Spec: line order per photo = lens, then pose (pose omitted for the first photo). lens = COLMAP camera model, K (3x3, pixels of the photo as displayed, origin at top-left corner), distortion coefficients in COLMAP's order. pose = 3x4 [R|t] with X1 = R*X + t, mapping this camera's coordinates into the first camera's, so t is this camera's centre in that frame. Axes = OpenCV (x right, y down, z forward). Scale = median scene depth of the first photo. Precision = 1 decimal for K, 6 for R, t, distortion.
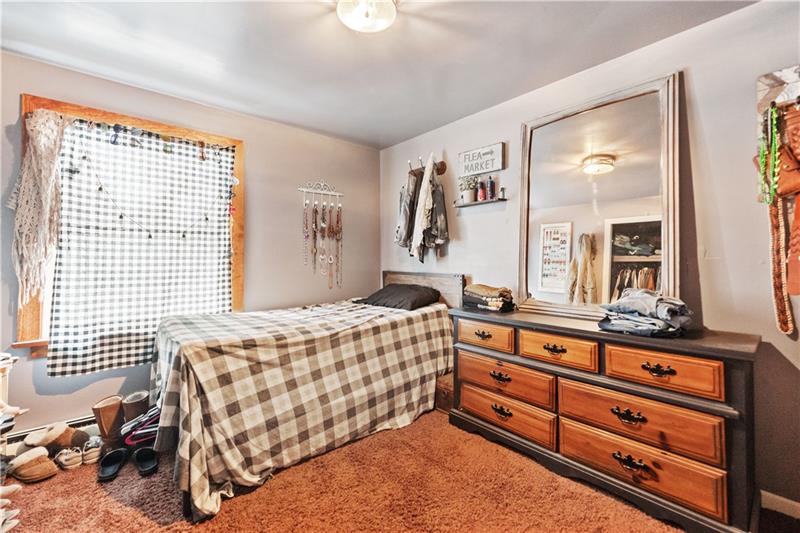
lens RADIAL K [[336.8, 0, 400.4], [0, 336.8, 258.0], [0, 0, 1]] dist [-0.003827, -0.000595]
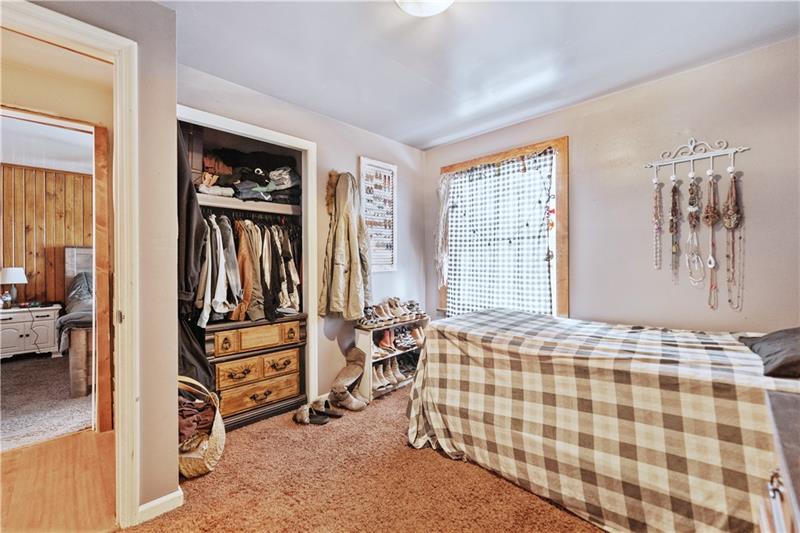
lens RADIAL K [[336.8, 0, 400.5], [0, 336.8, 266.1], [0, 0, 1]] dist [-0.003827, -0.000595]
pose [[0.062439, 0.016808, -0.997907, 0.604657], [0.009922, 0.999798, 0.017460, -0.006634], [0.997999, -0.010992, 0.062260, 0.640279]]
